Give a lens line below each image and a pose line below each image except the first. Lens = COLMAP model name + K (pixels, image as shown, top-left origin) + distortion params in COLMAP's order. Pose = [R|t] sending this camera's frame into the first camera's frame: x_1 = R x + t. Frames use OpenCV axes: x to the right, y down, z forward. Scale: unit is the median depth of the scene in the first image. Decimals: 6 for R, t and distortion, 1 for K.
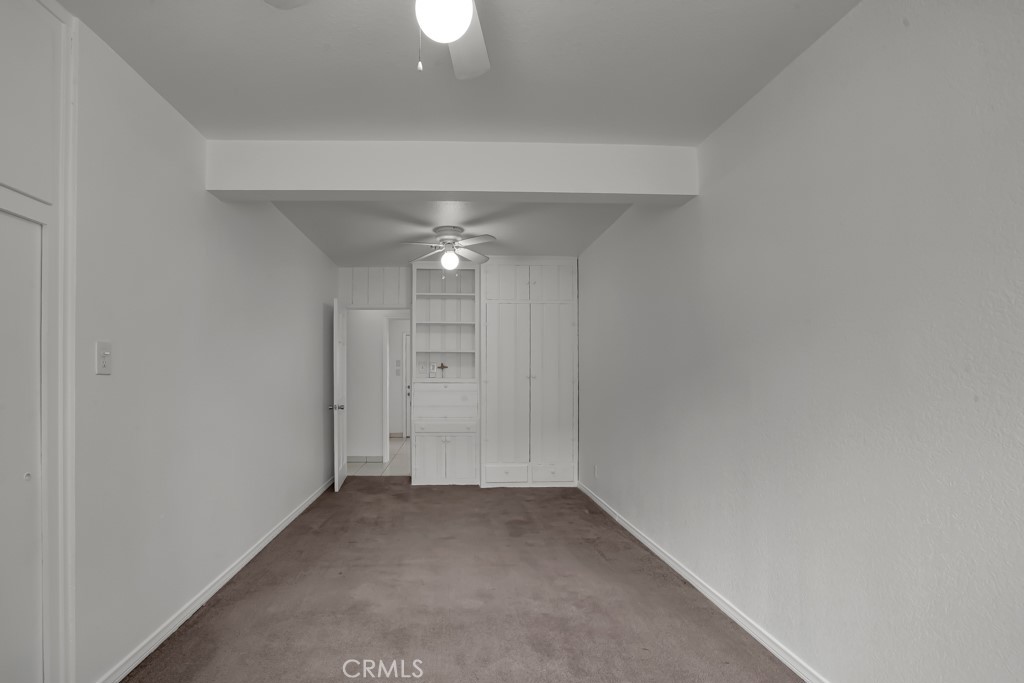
lens RADIAL K [[501.9, 0, 511.6], [0, 501.9, 377.9], [0, 0, 1]] dist [-0.051463, 0.021282]
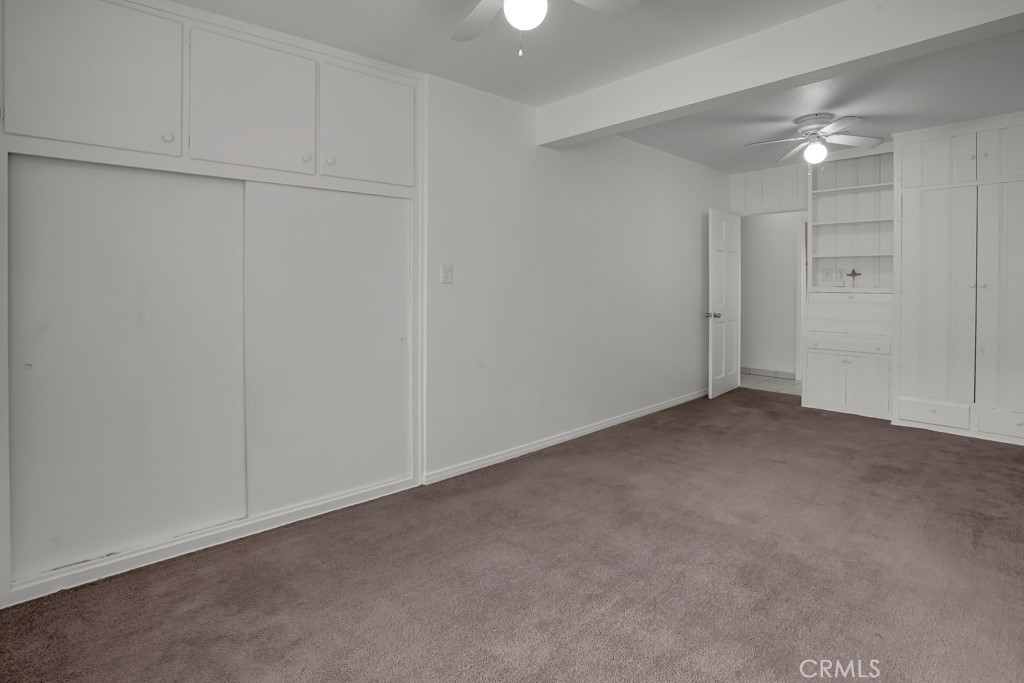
lens RADIAL K [[510.9, 0, 513.6], [0, 510.9, 286.7], [0, 0, 1]] dist [-0.029901, 0.024864]
pose [[0.660489, 0.002569, -0.750832, 0.192323], [-0.003023, 0.999995, 0.000762, 0.000754], [0.750830, 0.001766, 0.660493, 0.016278]]
